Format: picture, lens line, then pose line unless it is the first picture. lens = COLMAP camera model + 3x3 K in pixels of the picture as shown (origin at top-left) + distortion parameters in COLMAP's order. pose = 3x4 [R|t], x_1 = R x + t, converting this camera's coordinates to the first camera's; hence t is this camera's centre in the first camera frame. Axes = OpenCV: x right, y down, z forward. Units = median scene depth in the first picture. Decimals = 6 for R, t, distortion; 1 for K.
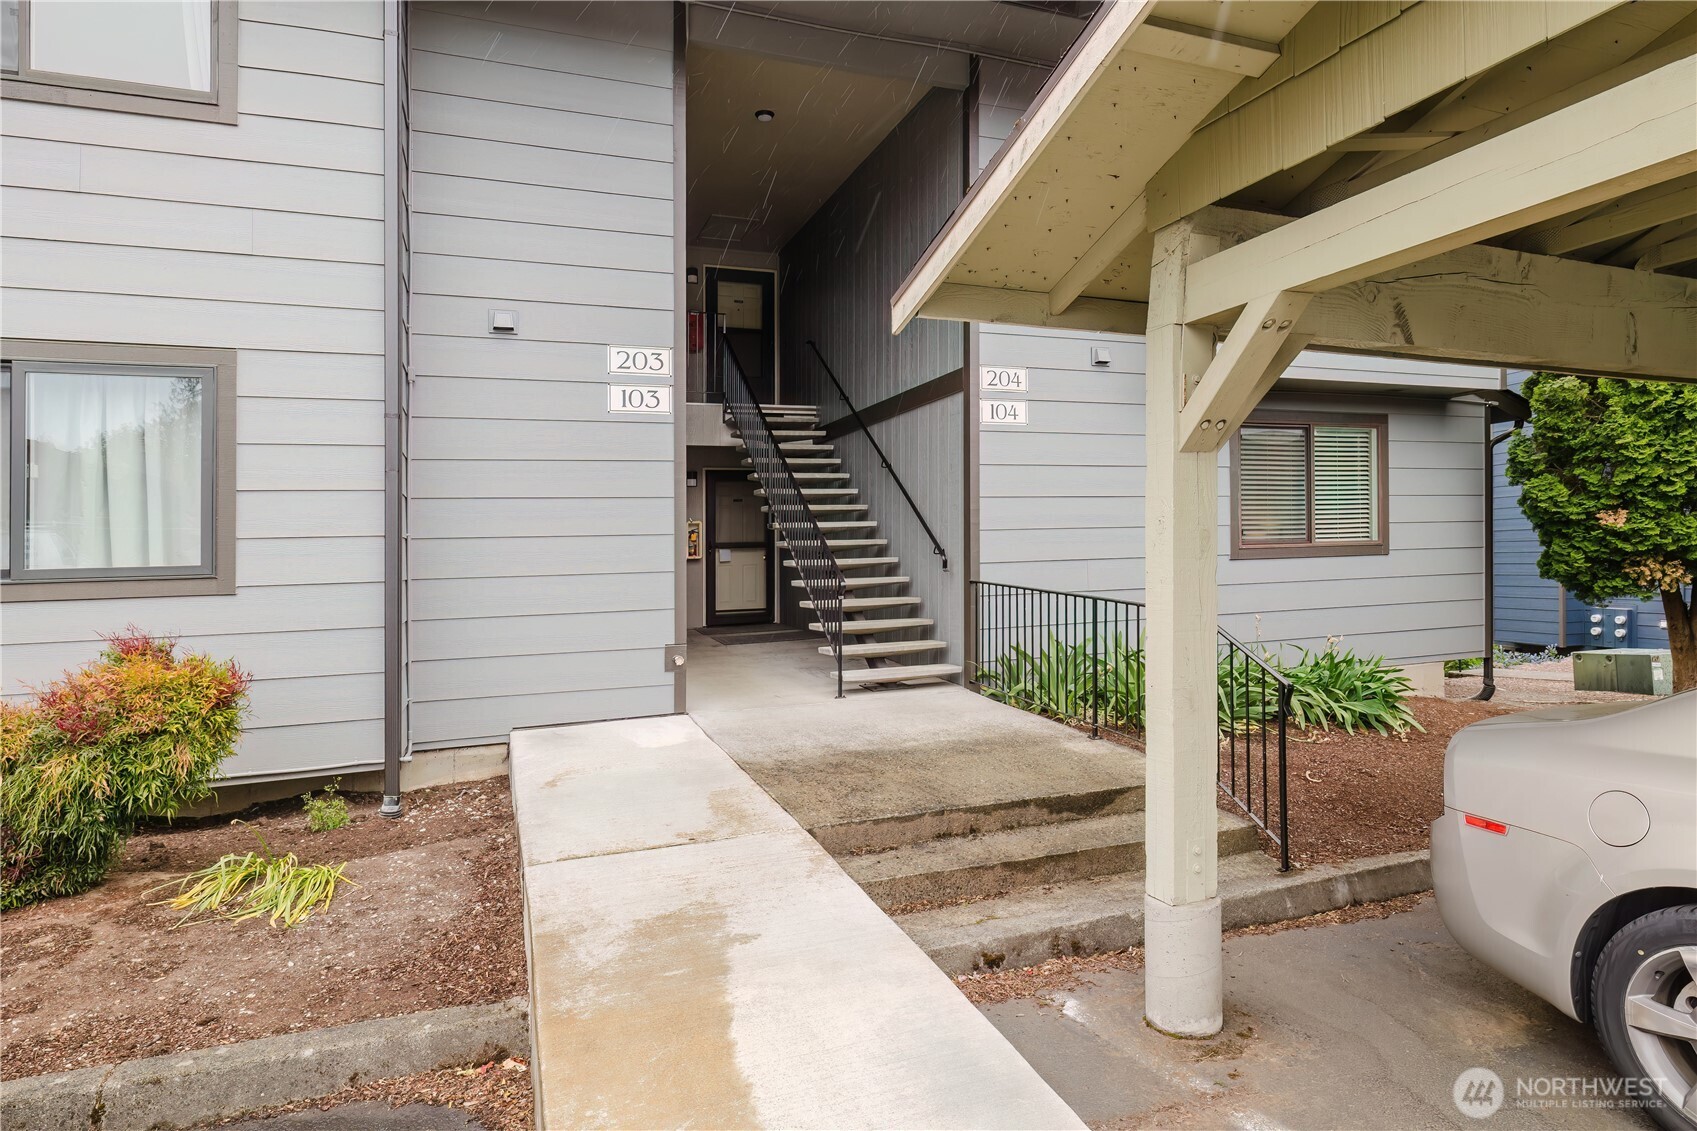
lens RADIAL K [[923.9, 0, 850.7], [0, 923.9, 554.5], [0, 0, 1]] dist [0.006904, 0.000468]
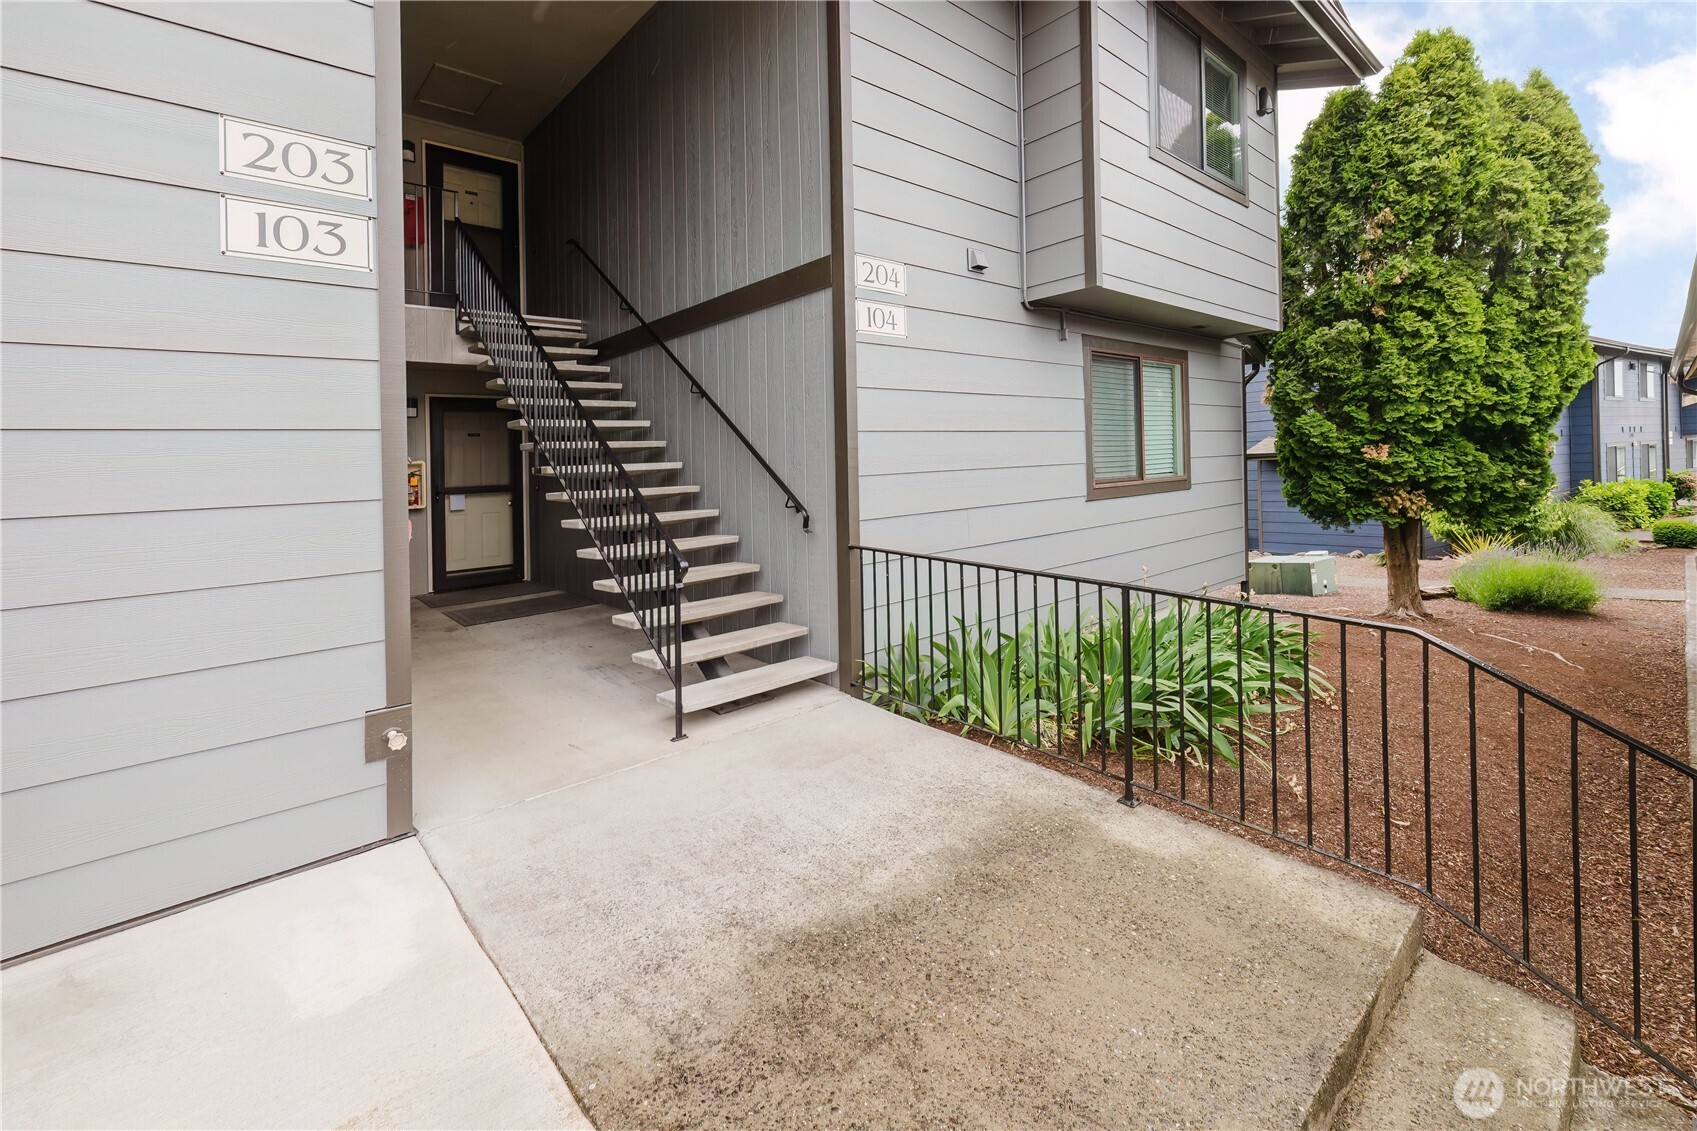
lens RADIAL K [[725.1, 0, 820.0], [0, 725.1, 468.9], [0, 0, 1]] dist [-0.006353, 0.000104]
pose [[0.939640, -0.015789, 0.341800, -0.078184], [0.019178, 0.999795, -0.006537, -0.026481], [-0.341626, 0.012698, 0.939750, 0.424233]]
